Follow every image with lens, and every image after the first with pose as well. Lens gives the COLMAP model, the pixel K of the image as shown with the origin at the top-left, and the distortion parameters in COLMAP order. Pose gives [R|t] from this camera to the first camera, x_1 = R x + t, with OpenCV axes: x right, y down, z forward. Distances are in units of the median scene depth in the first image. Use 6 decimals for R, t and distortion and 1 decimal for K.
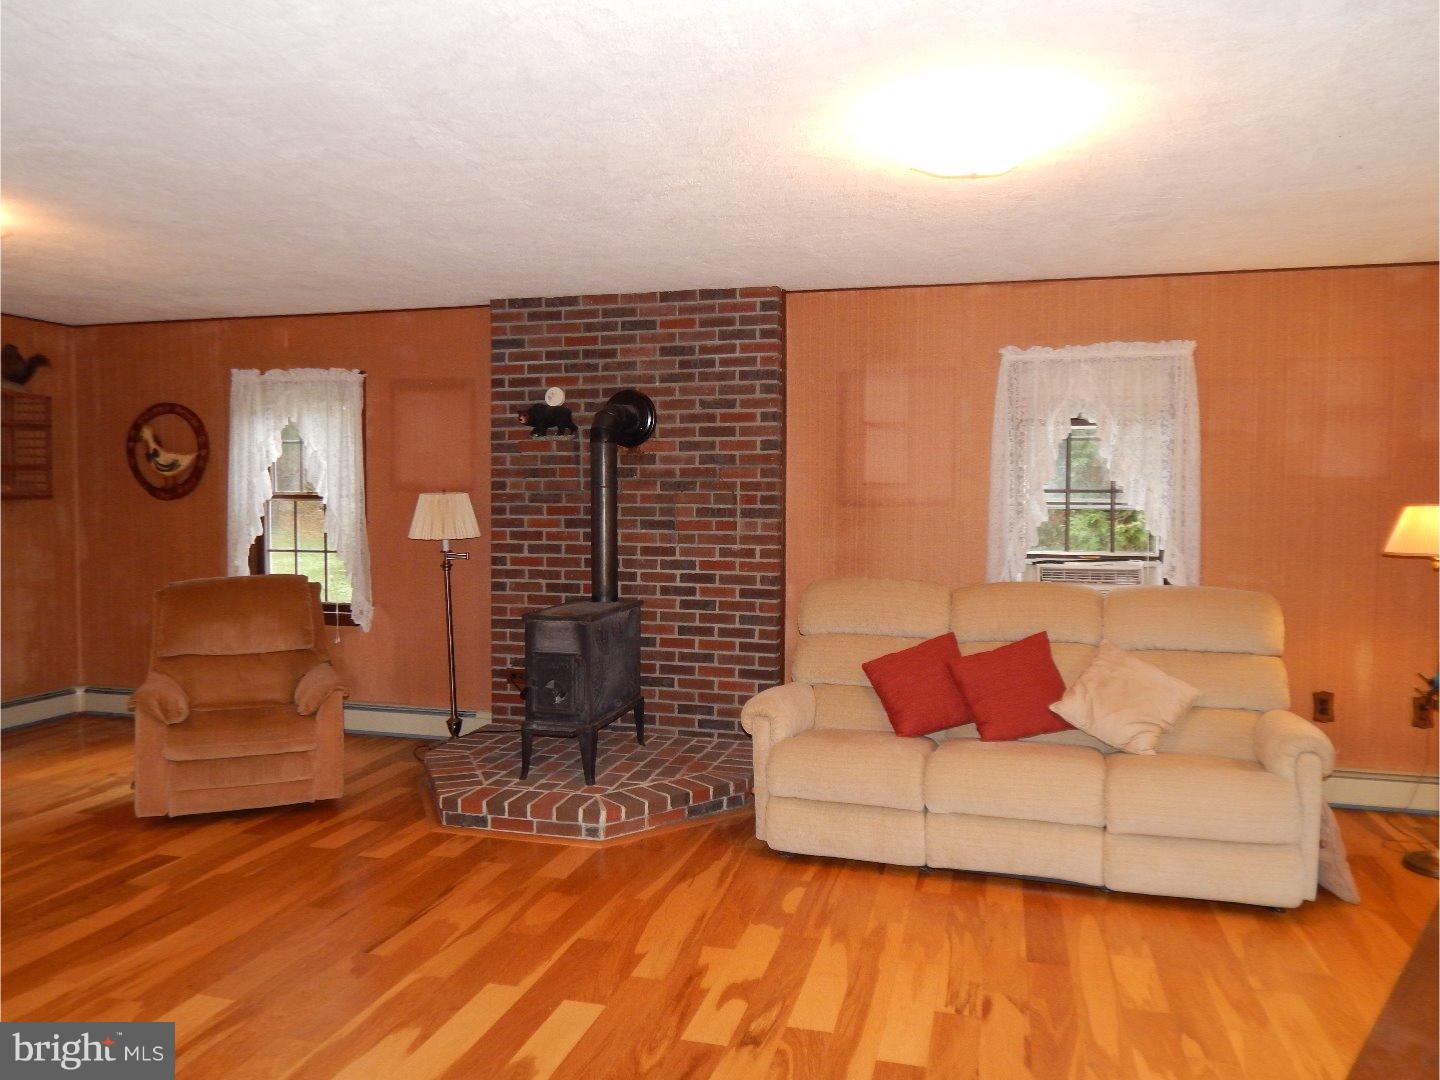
lens RADIAL K [[1074.0, 0, 714.9], [0, 1074.0, 541.1], [0, 0, 1]] dist [0.009426, -0.000482]
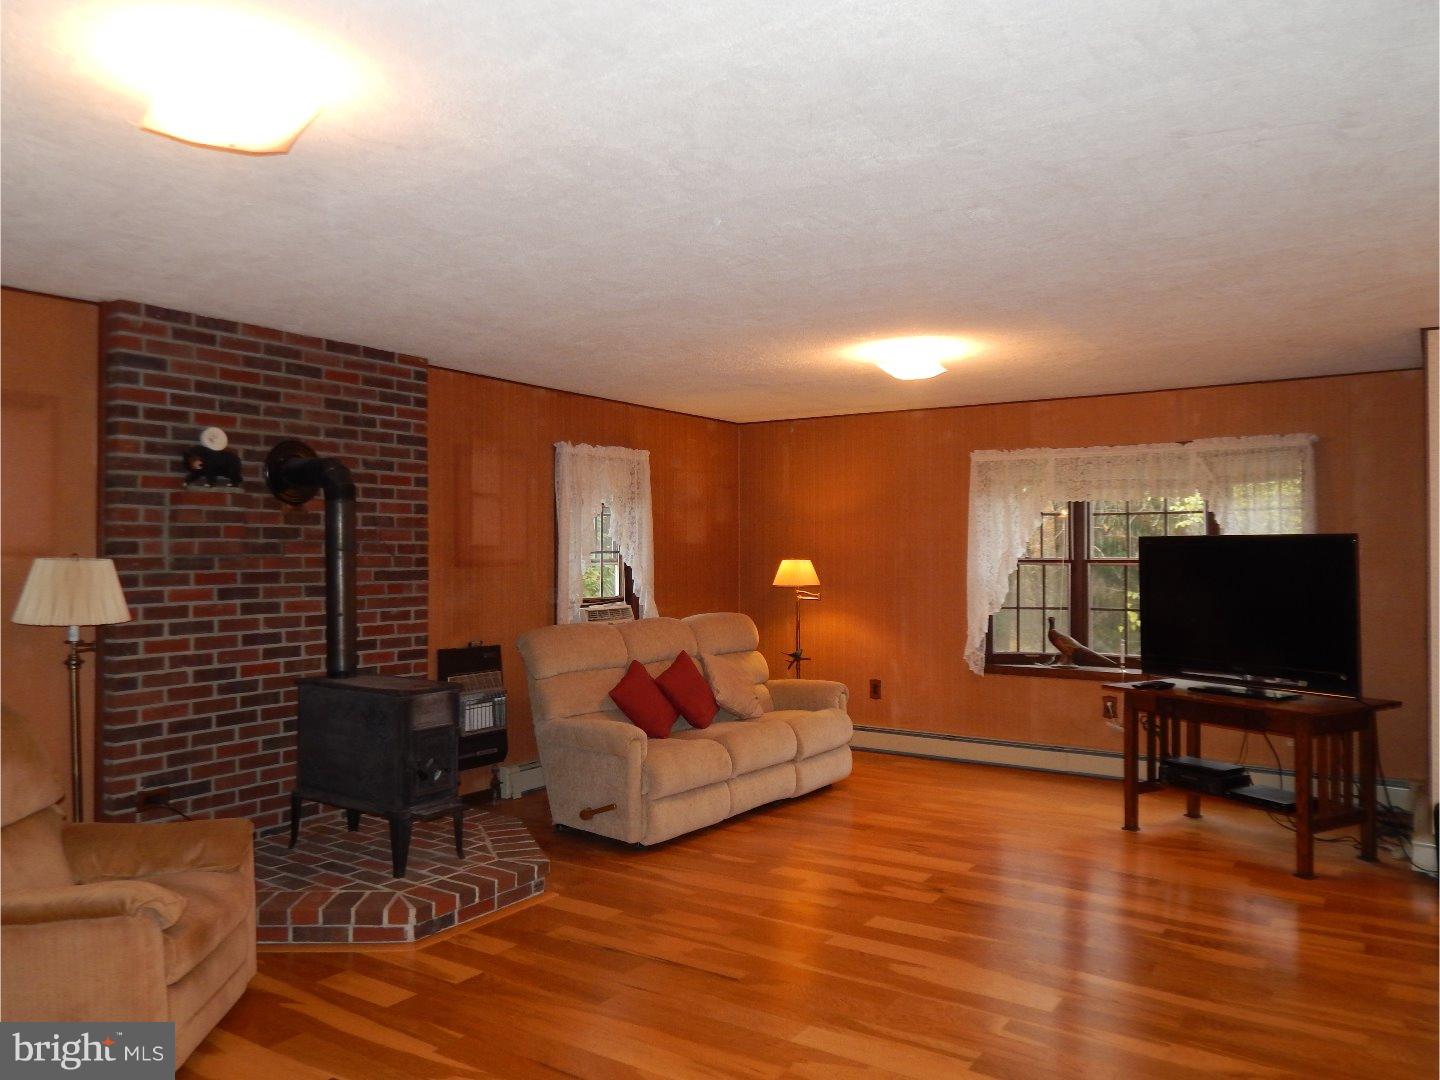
lens RADIAL K [[1074.0, 0, 715.6], [0, 1074.0, 543.8], [0, 0, 1]] dist [0.009426, -0.000482]
pose [[0.313029, 0.005089, 0.949730, -0.828844], [0.048470, 0.998597, -0.021326, -0.019844], [-0.948506, 0.052709, 0.312343, 0.402380]]
